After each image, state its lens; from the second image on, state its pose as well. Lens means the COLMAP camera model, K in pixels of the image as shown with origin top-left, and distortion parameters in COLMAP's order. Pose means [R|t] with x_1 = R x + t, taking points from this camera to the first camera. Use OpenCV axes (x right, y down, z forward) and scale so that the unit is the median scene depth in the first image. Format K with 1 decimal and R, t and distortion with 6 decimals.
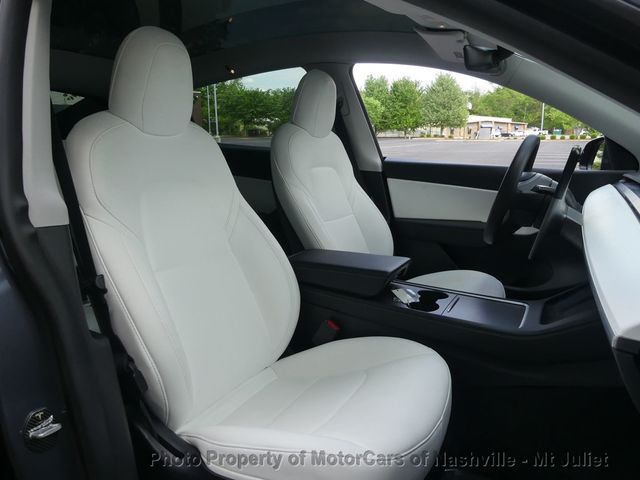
lens RADIAL K [[477.9, 0, 321.6], [0, 477.9, 241.0], [0, 0, 1]] dist [0.013342, -0.019275]
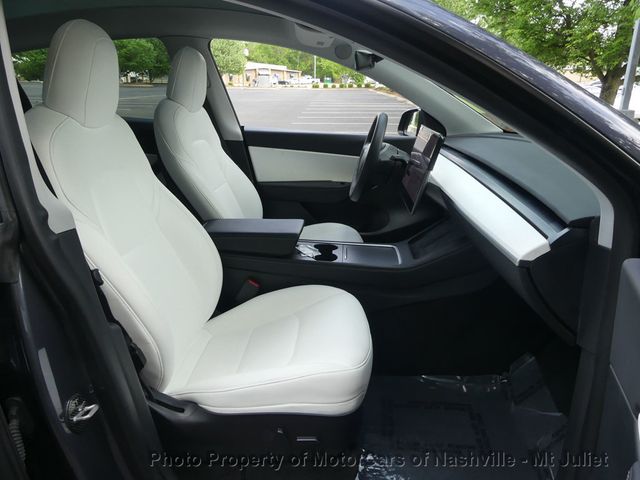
lens RADIAL K [[477.9, 0, 317.8], [0, 477.9, 239.4], [0, 0, 1]] dist [0.013342, -0.019275]
pose [[0.911551, -0.118349, 0.393787, -0.236005], [0.079339, 0.990311, 0.113971, -0.043976], [-0.403460, -0.072648, 0.912109, -0.103581]]
